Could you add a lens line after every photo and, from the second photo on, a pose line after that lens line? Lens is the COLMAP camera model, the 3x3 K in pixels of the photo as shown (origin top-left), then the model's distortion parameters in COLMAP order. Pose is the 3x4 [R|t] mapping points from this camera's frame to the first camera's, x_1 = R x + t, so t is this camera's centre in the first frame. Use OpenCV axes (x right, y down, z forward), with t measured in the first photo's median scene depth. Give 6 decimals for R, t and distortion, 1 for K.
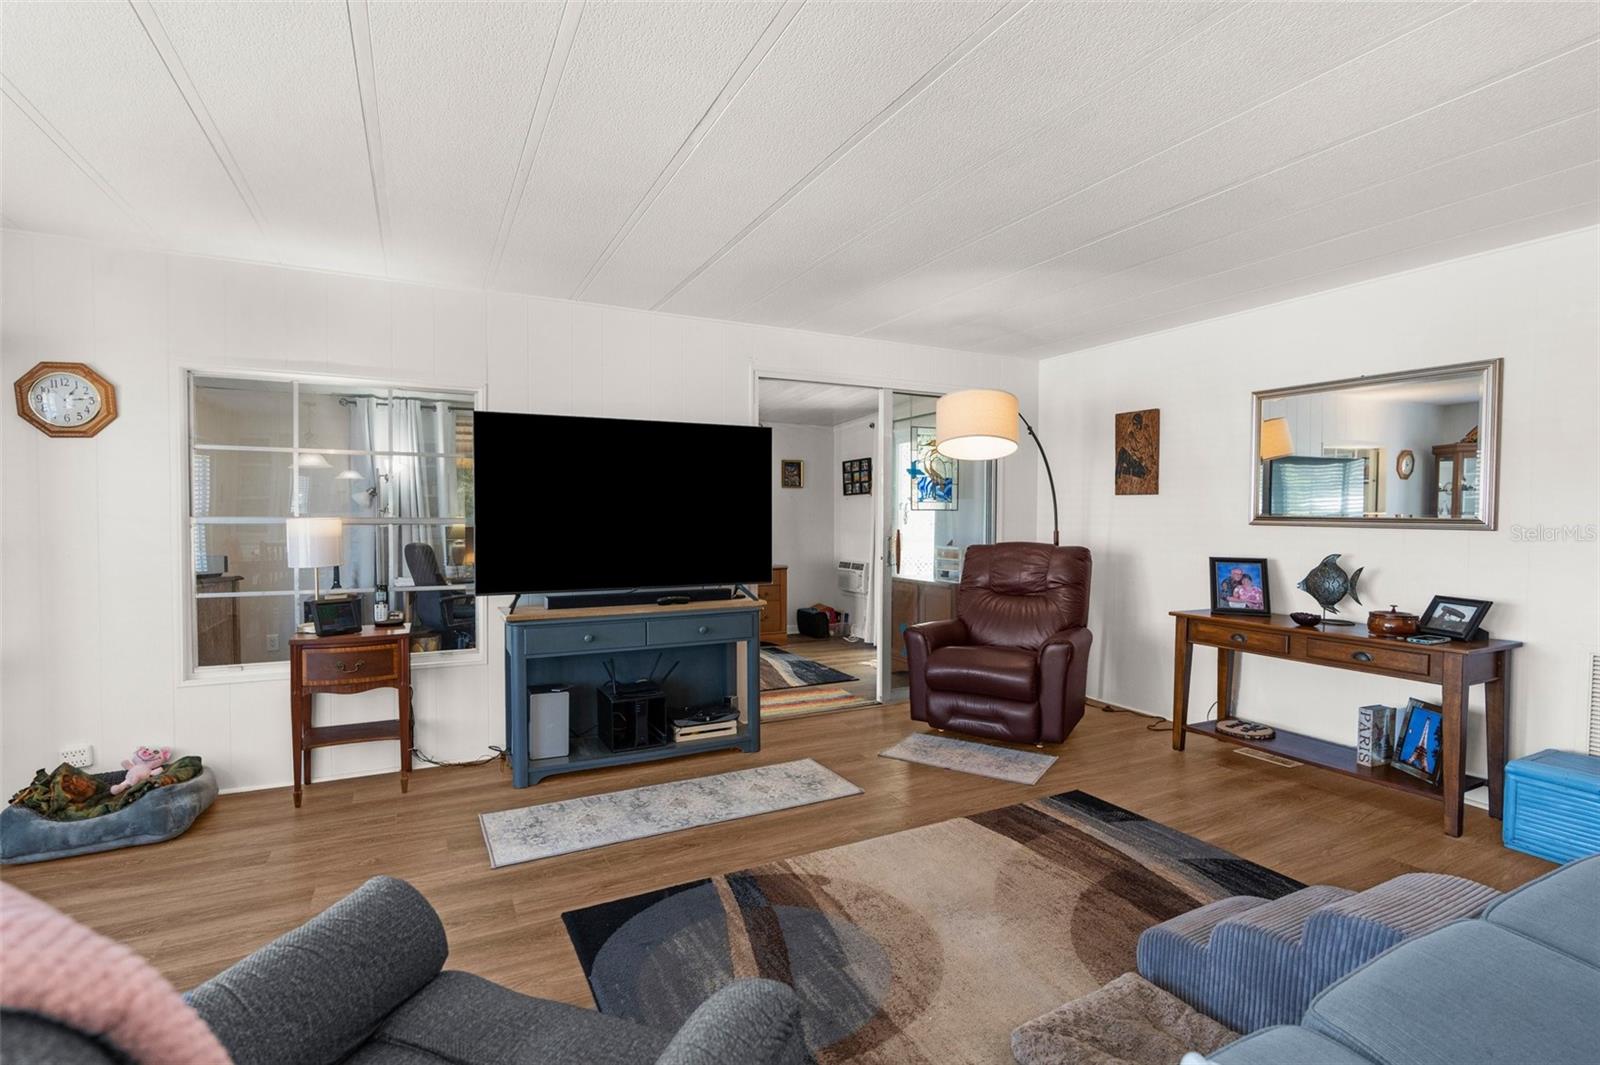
lens RADIAL K [[743.1, 0, 829.1], [0, 743.1, 539.3], [0, 0, 1]] dist [-0.000130, 0.000217]
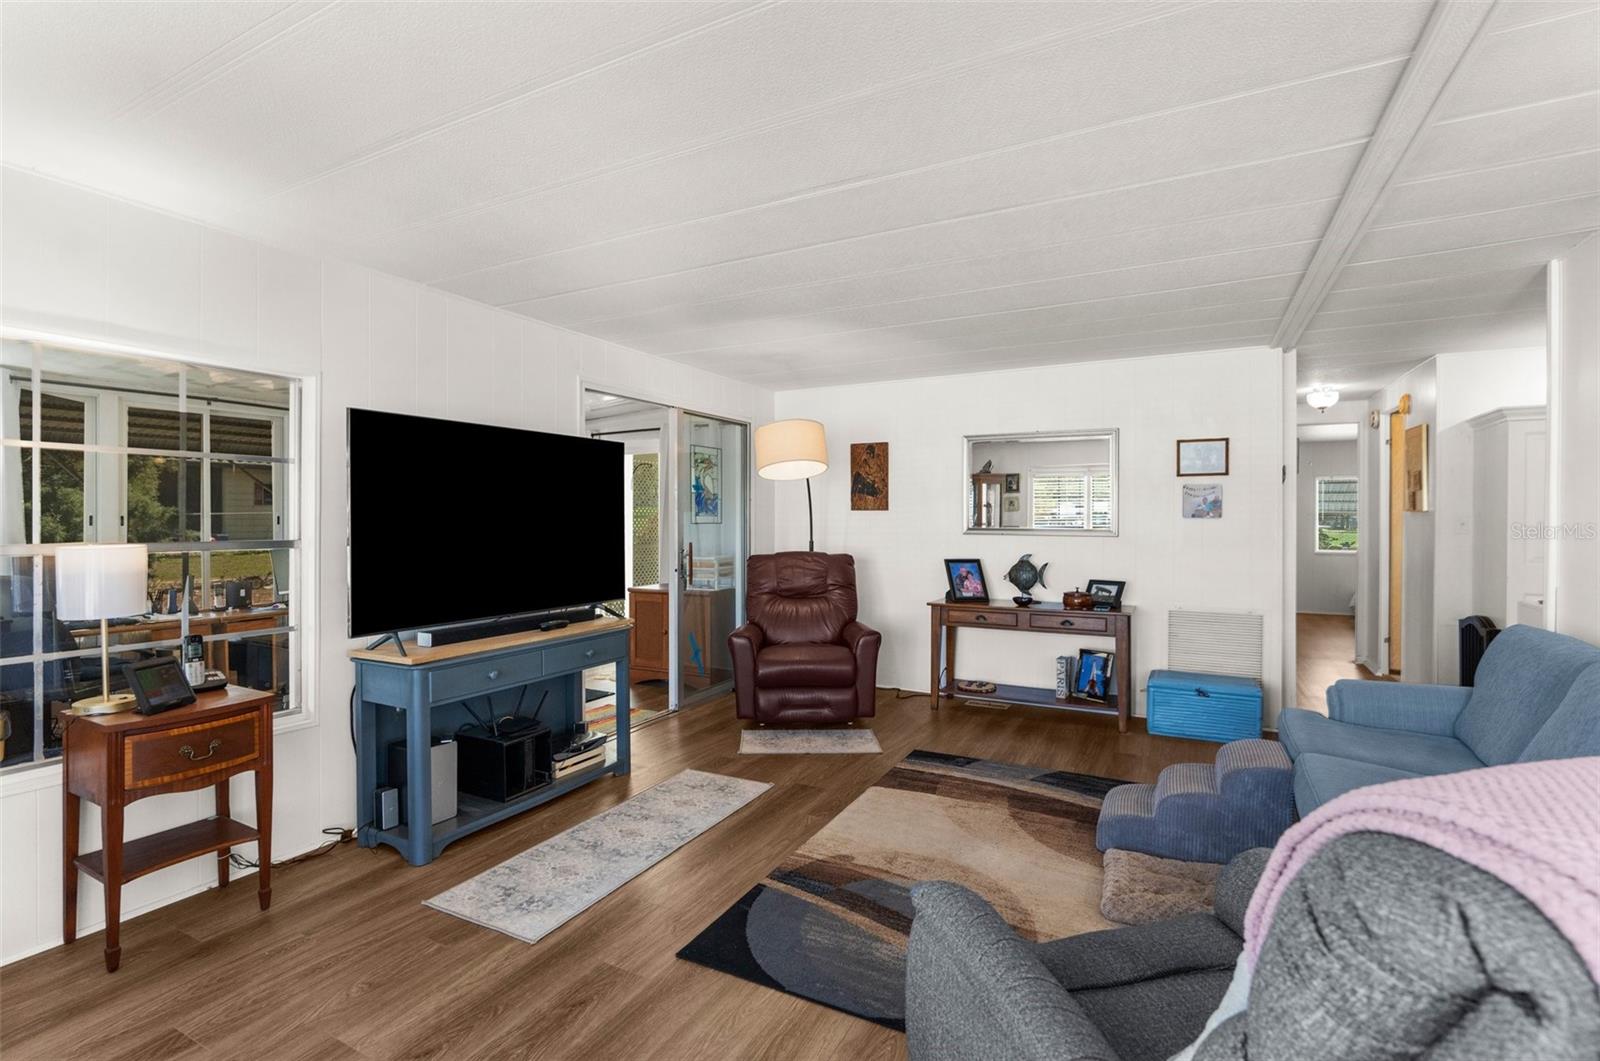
lens RADIAL K [[733.3, 0, 800.5], [0, 733.3, 522.6], [0, 0, 1]] dist [-0.001217, -0.000095]
pose [[0.830775, -0.004754, 0.556589, -0.480125], [0.020647, 0.999539, -0.022281, -0.019431], [-0.556226, 0.030002, 0.830489, 0.067356]]
